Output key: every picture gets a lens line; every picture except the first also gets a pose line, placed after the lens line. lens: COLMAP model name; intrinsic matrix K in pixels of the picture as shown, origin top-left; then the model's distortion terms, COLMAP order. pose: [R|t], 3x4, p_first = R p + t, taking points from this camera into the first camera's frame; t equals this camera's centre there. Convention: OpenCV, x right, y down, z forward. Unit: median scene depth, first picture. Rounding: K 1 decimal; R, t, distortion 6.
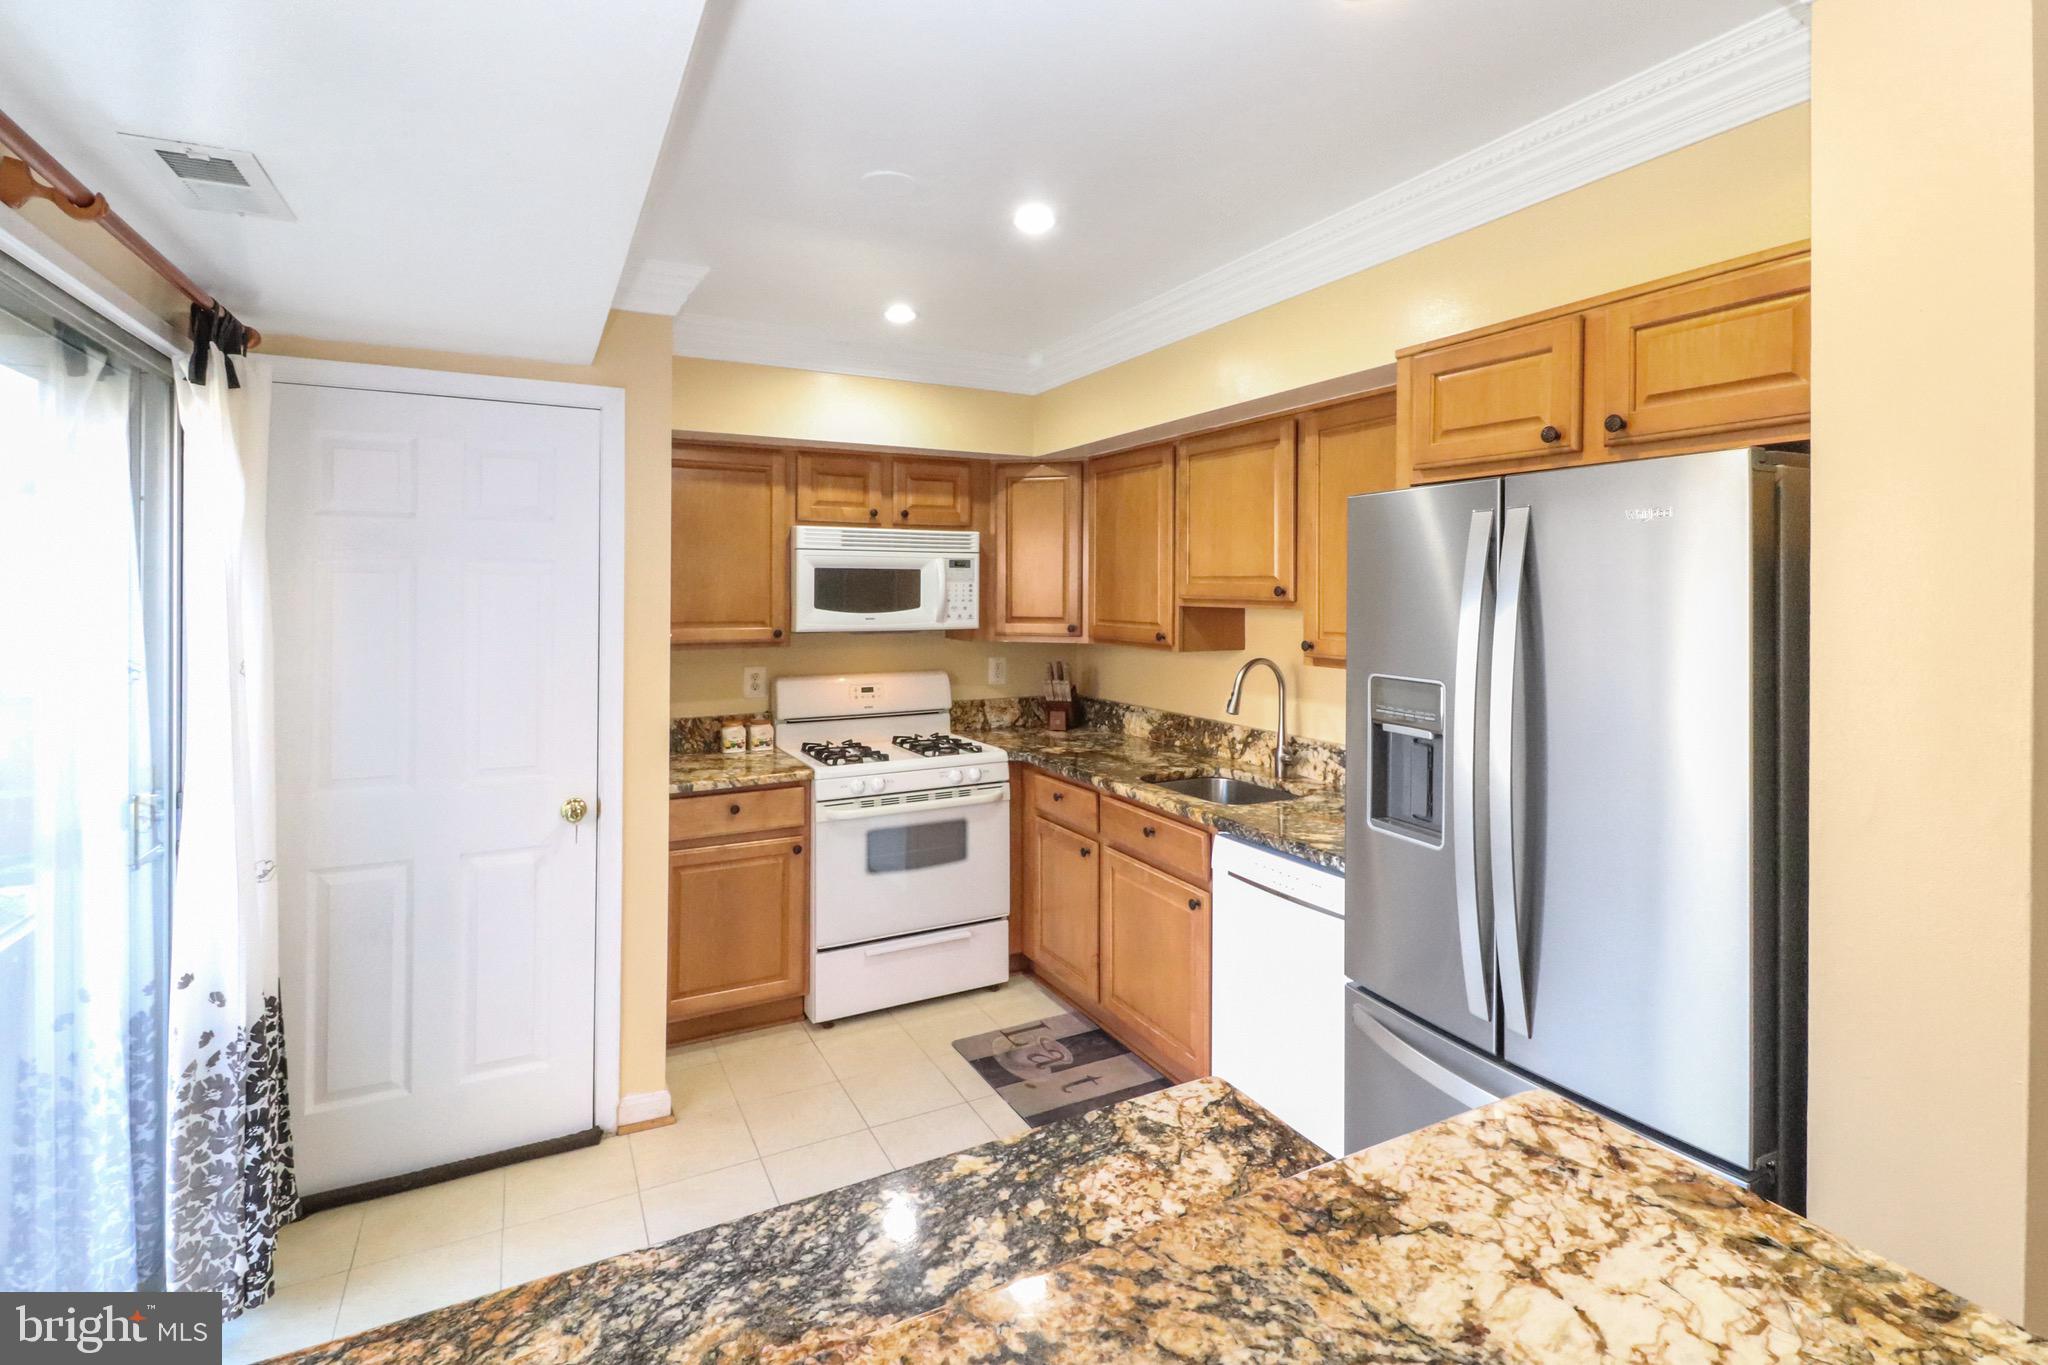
lens RADIAL K [[975.5, 0, 1041.5], [0, 975.5, 674.1], [0, 0, 1]] dist [0.003086, -0.002500]
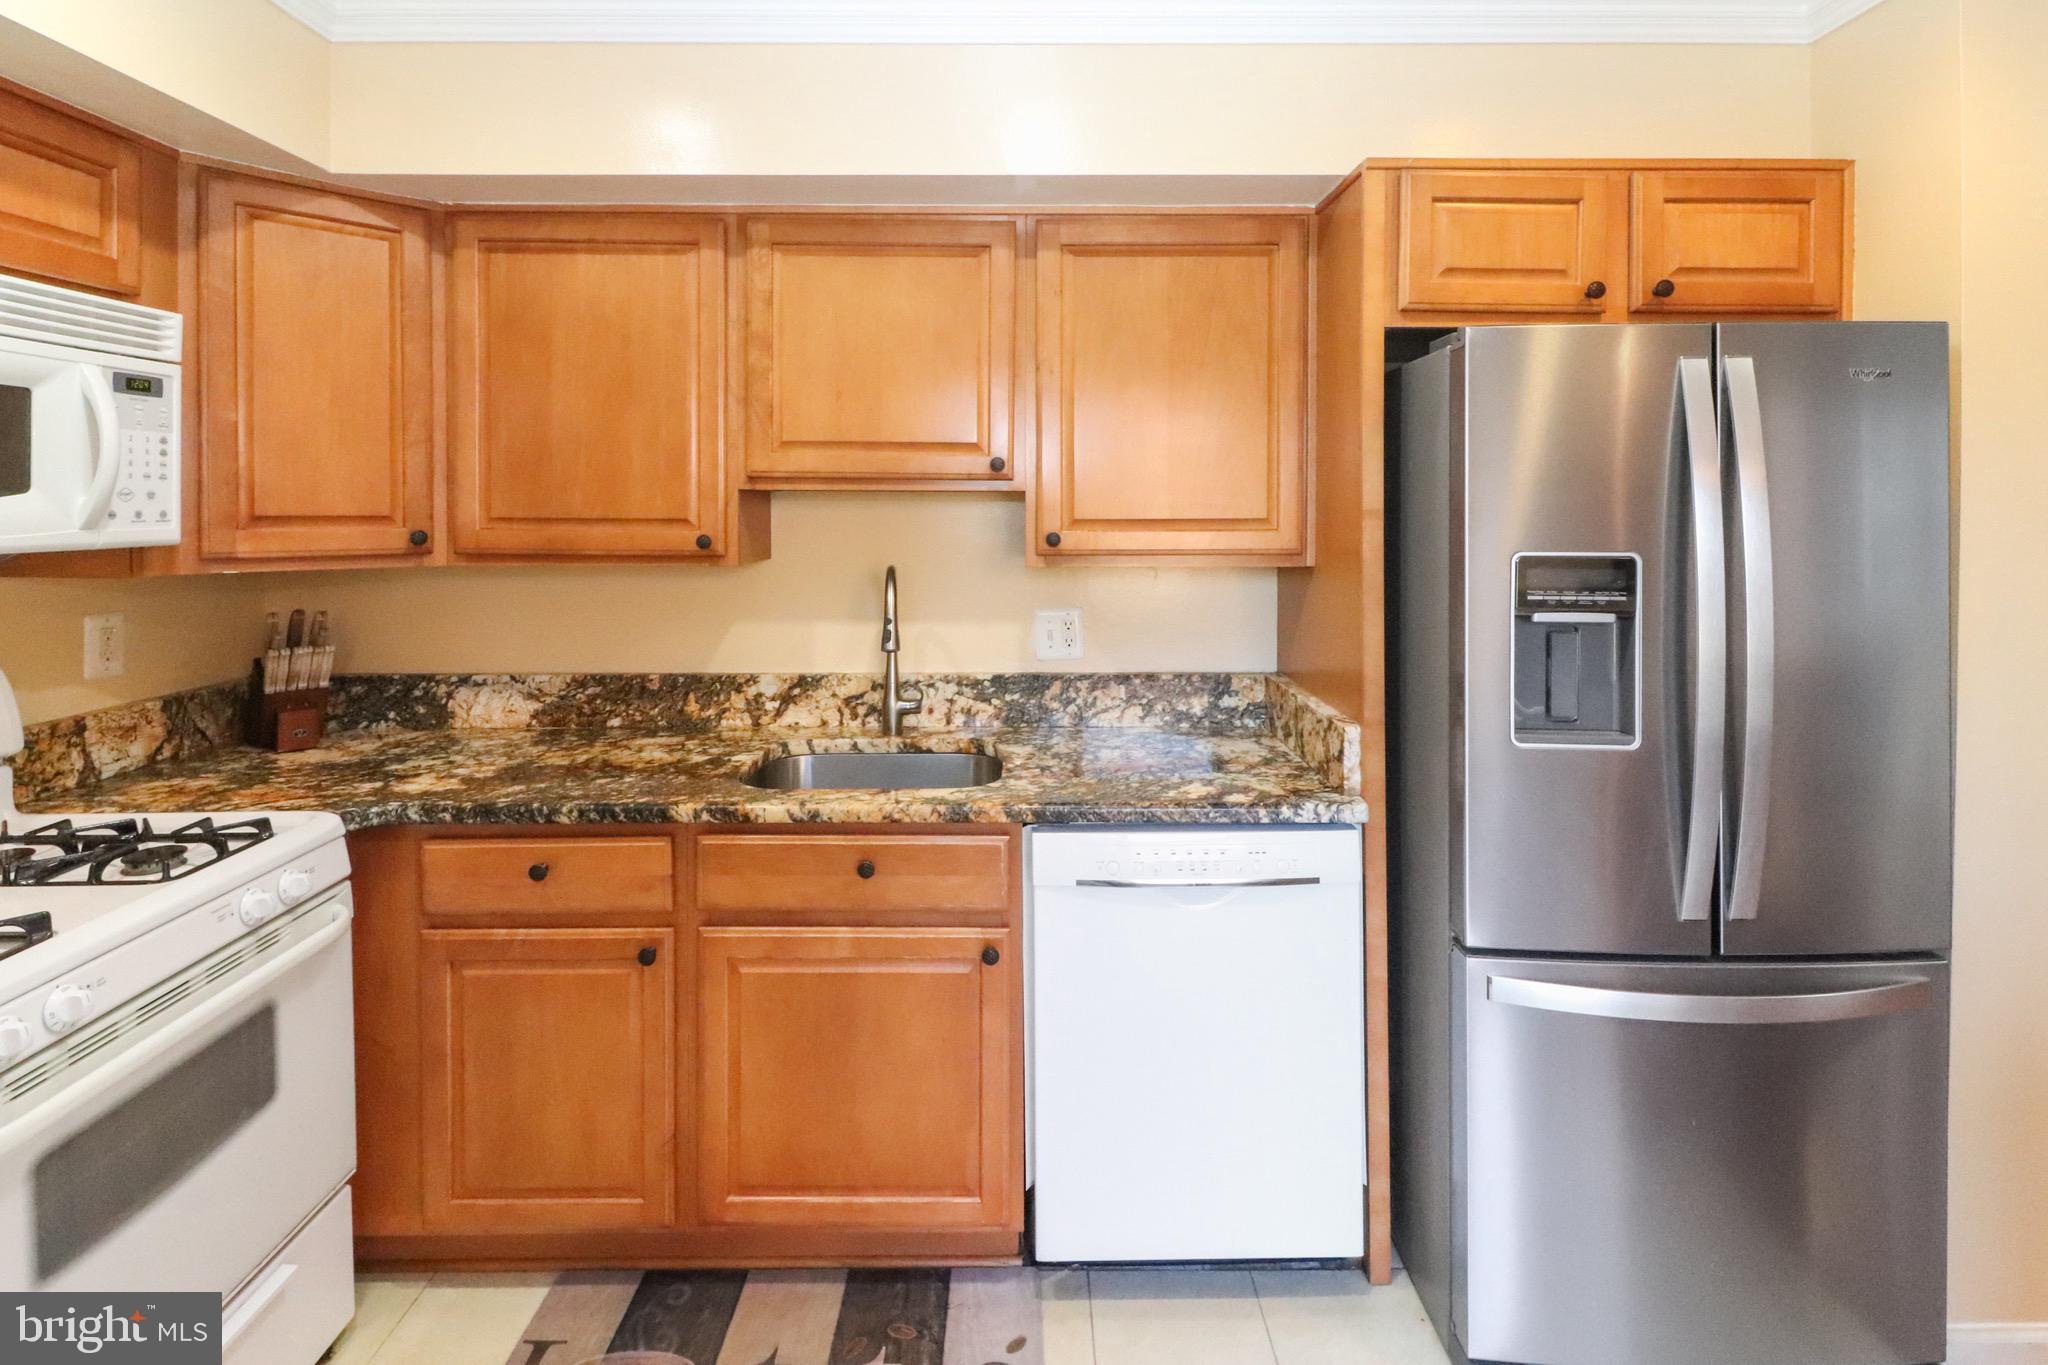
lens RADIAL K [[975.5, 0, 996.6], [0, 975.5, 561.6], [0, 0, 1]] dist [0.003086, -0.002500]
pose [[0.460041, -0.048340, 0.886581, -0.334862], [0.078235, 0.996840, 0.013757, -0.021577], [-0.884444, 0.063033, 0.462369, 0.601016]]
